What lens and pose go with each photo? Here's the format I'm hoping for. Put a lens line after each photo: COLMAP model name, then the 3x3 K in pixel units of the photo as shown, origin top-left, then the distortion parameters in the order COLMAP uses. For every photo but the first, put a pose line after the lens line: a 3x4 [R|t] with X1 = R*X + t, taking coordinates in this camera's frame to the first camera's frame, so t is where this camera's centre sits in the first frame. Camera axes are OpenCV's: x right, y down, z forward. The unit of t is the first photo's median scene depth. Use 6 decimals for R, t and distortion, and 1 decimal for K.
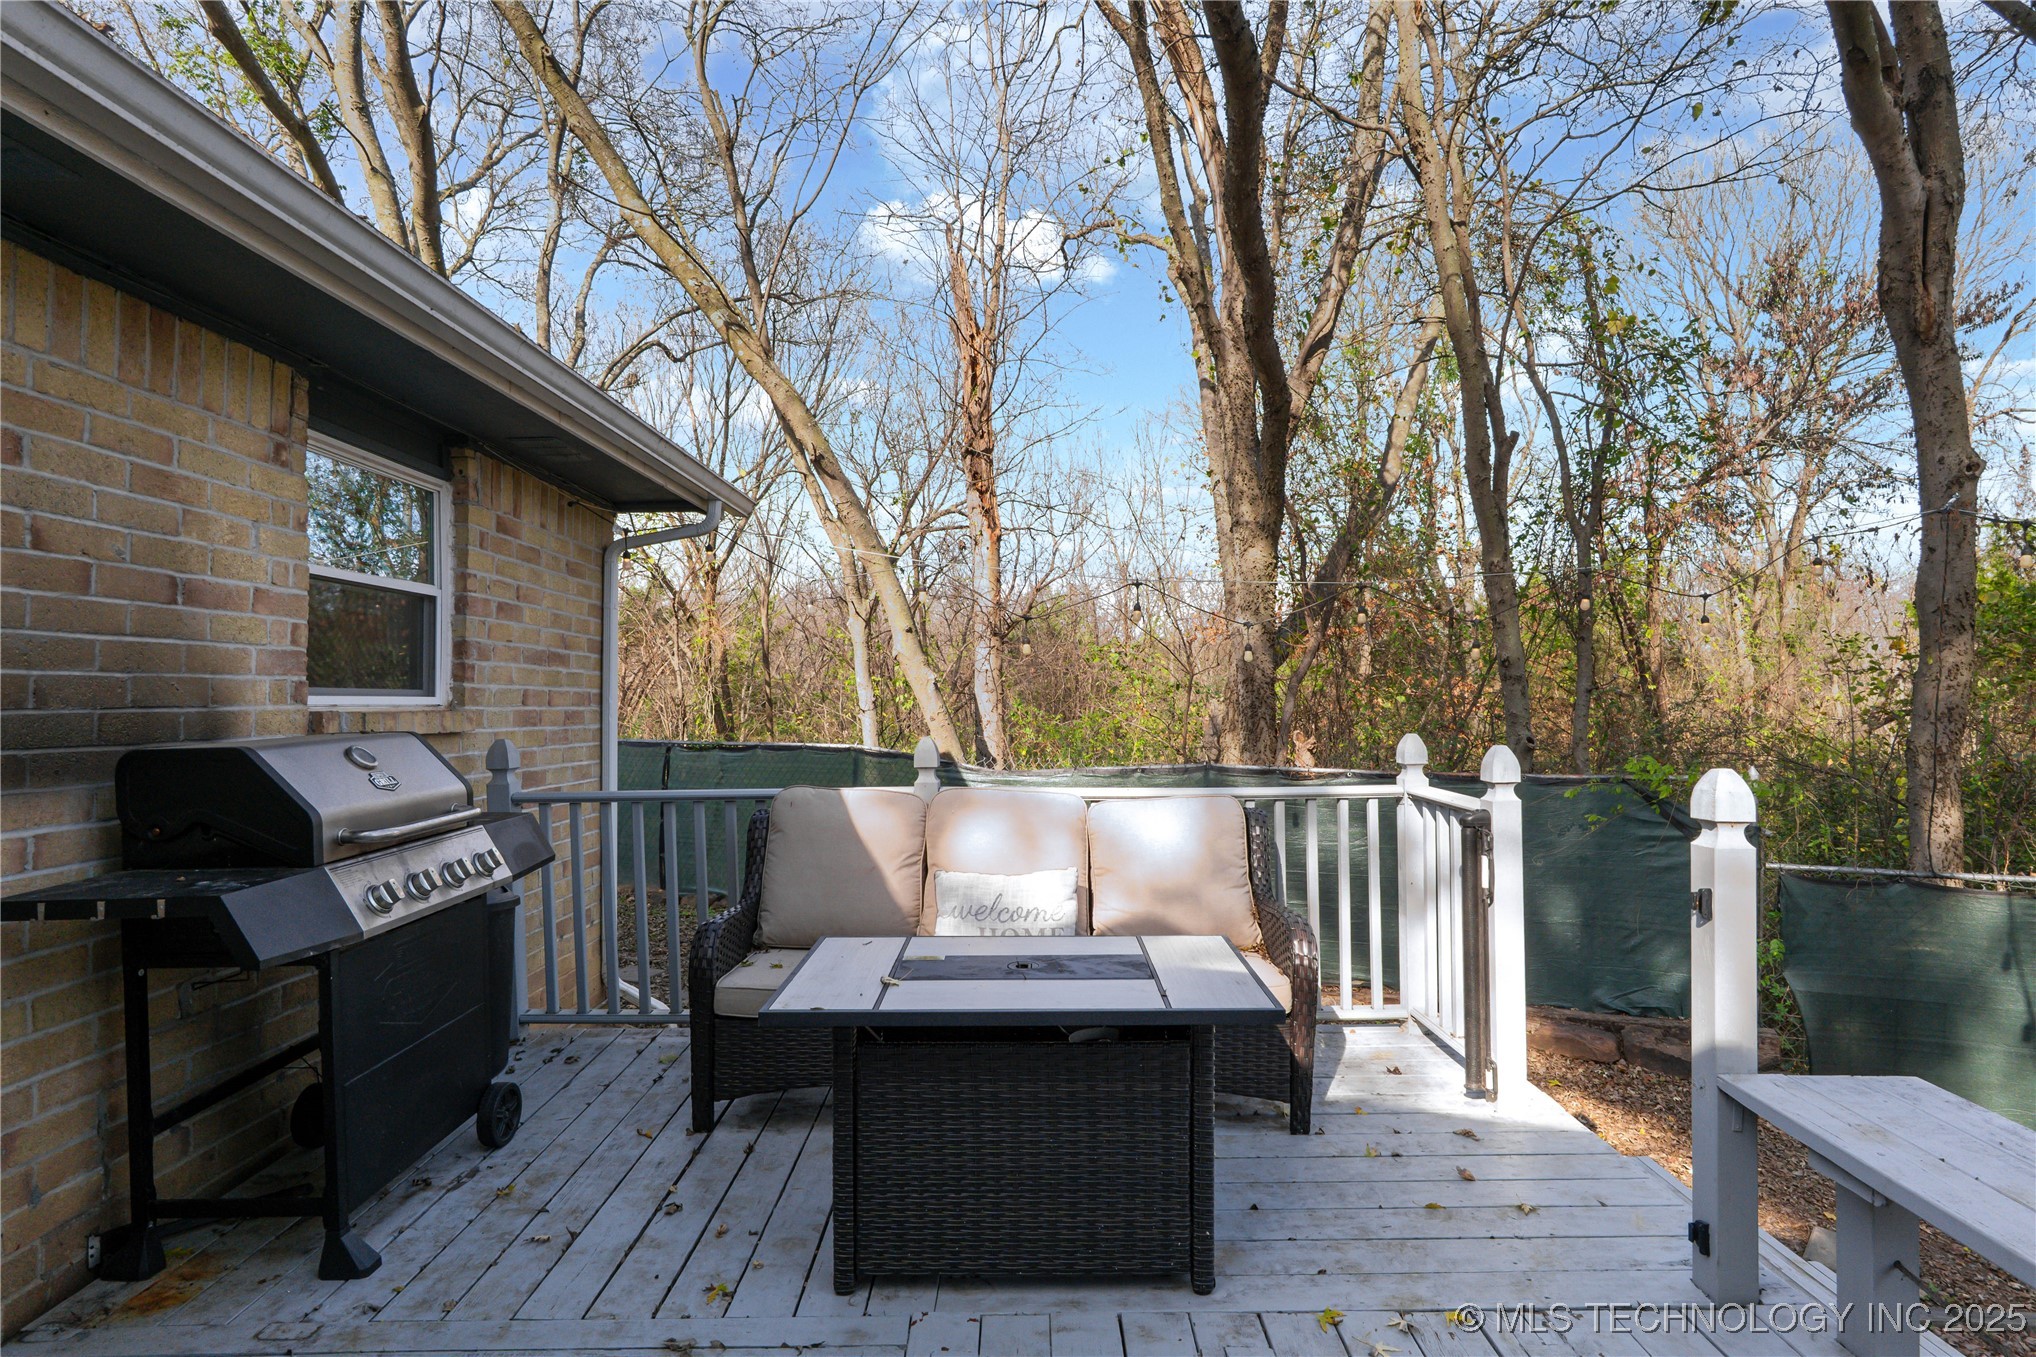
lens RADIAL K [[1074.4, 0, 1018.0], [0, 1074.4, 678.5], [0, 0, 1]] dist [-0.026236, 0.013938]
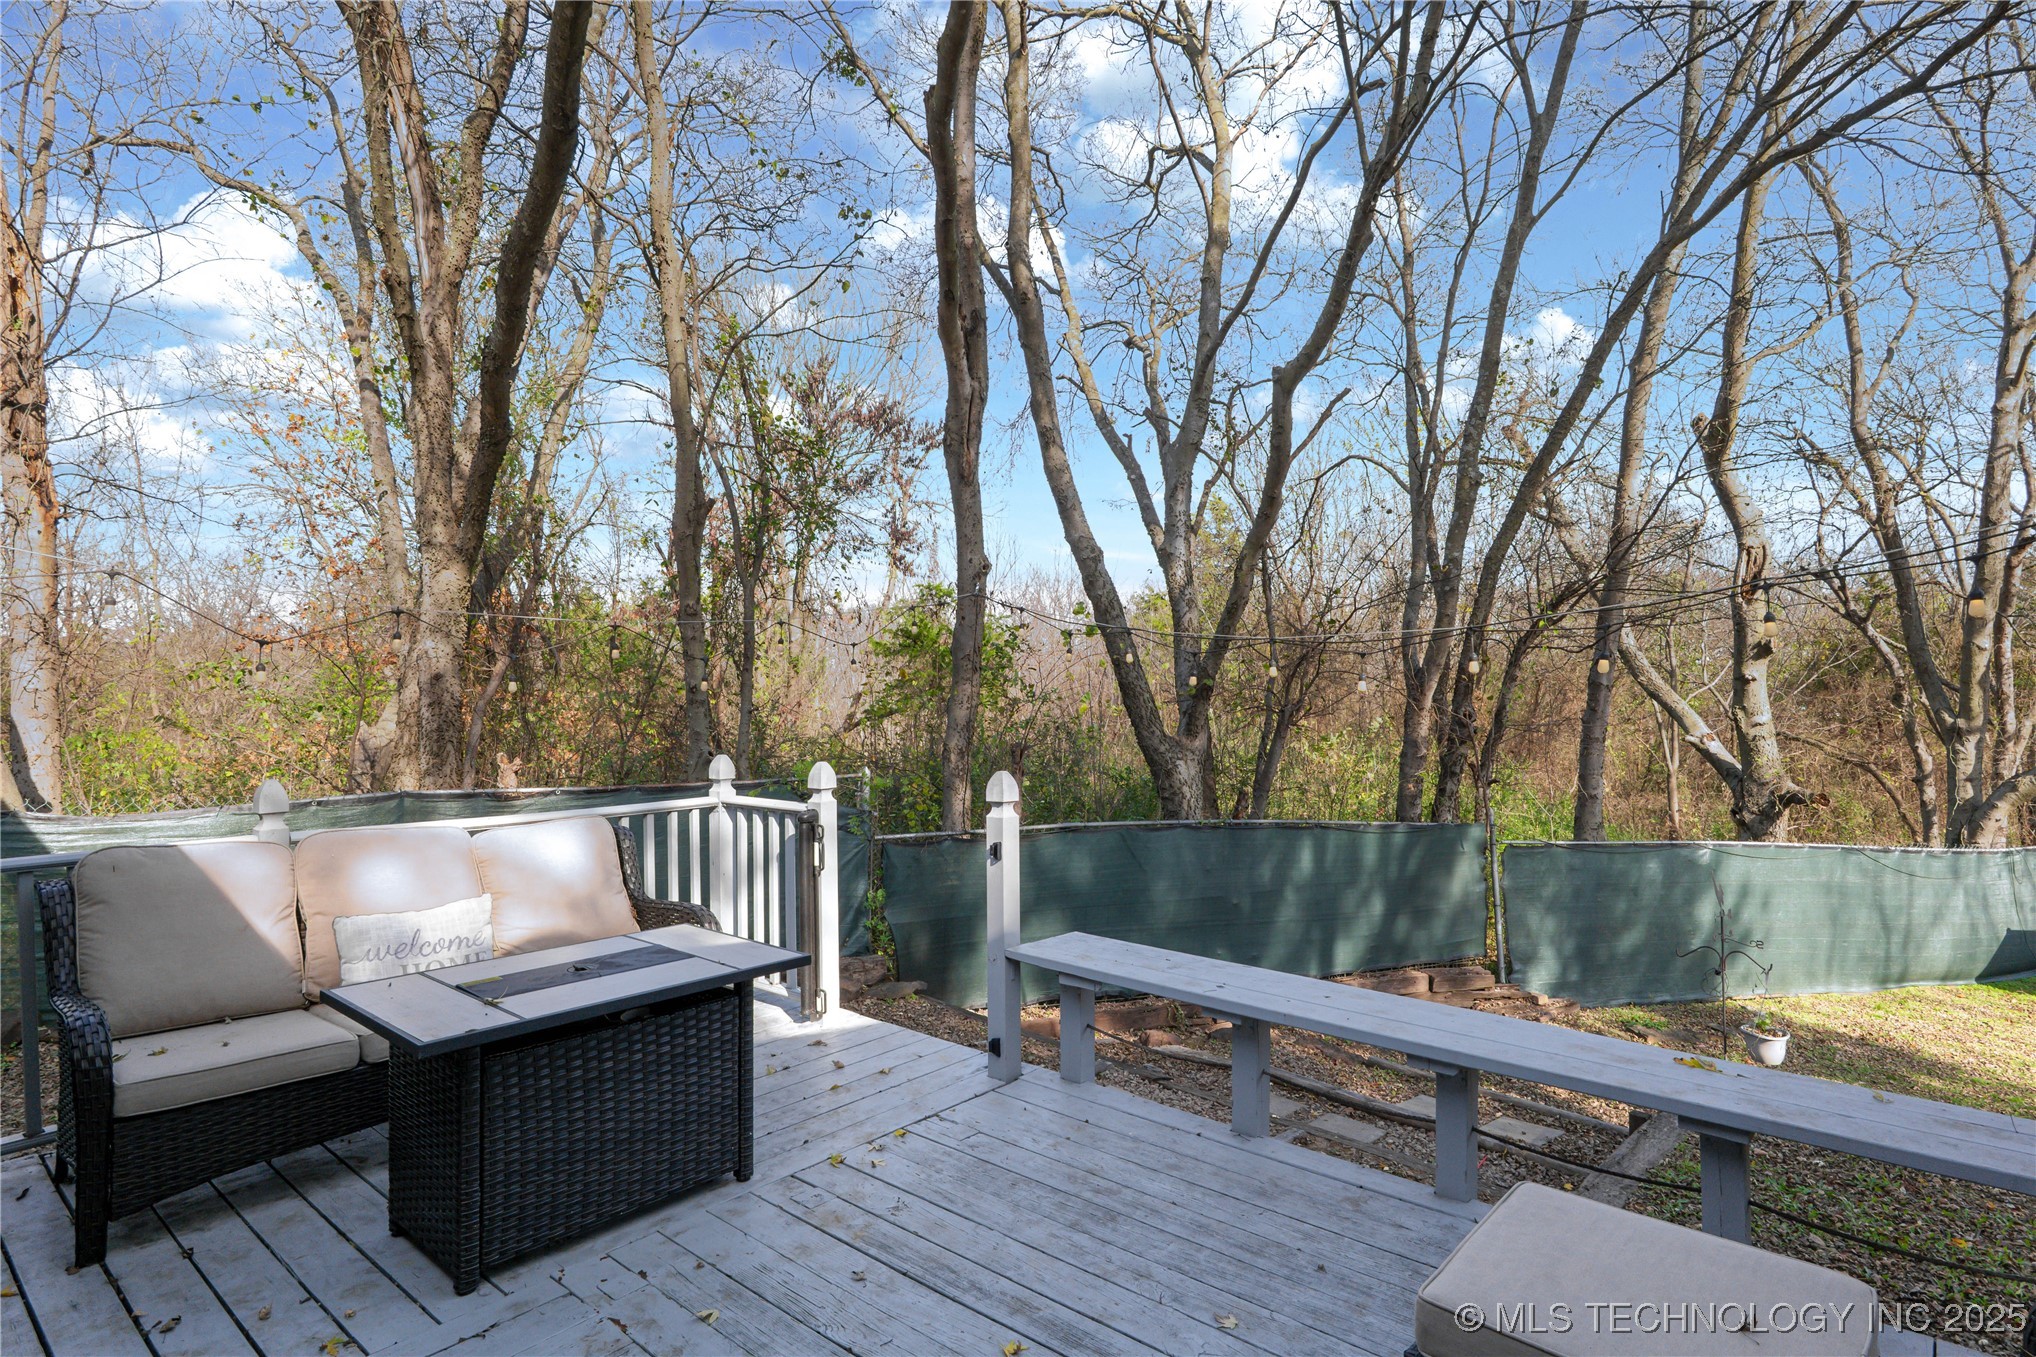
lens RADIAL K [[1074.4, 0, 1018.0], [0, 1074.4, 678.5], [0, 0, 1]] dist [-0.026236, 0.013938]
pose [[0.650182, 0.012010, 0.759684, -0.416565], [-0.005054, 0.999921, -0.011482, -0.029055], [-0.759762, 0.003626, 0.650191, -0.093382]]
